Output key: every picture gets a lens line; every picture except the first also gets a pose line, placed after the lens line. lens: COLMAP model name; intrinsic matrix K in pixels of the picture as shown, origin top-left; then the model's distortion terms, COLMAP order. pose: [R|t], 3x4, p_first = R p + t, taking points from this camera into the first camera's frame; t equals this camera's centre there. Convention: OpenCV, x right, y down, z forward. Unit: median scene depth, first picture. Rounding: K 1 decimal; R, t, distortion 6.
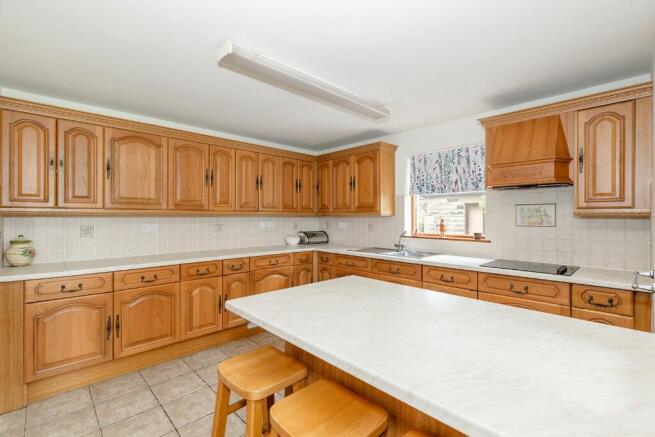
lens RADIAL K [[289.4, 0, 327.1], [0, 289.4, 222.6], [0, 0, 1]] dist [0.000332, 0.000036]
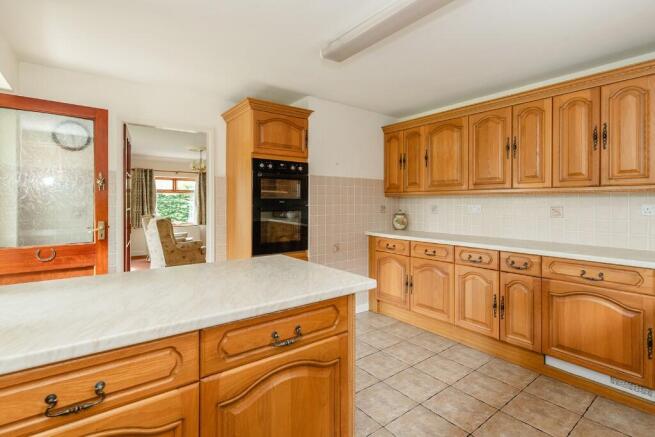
lens RADIAL K [[315.8, 0, 319.6], [0, 315.8, 197.5], [0, 0, 1]] dist [0.001491, 0.000171]
pose [[-0.104513, -0.005706, -0.994507, 0.571847], [-0.005134, 0.999973, -0.005198, -0.010936], [0.994510, 0.004562, -0.104540, 0.625424]]
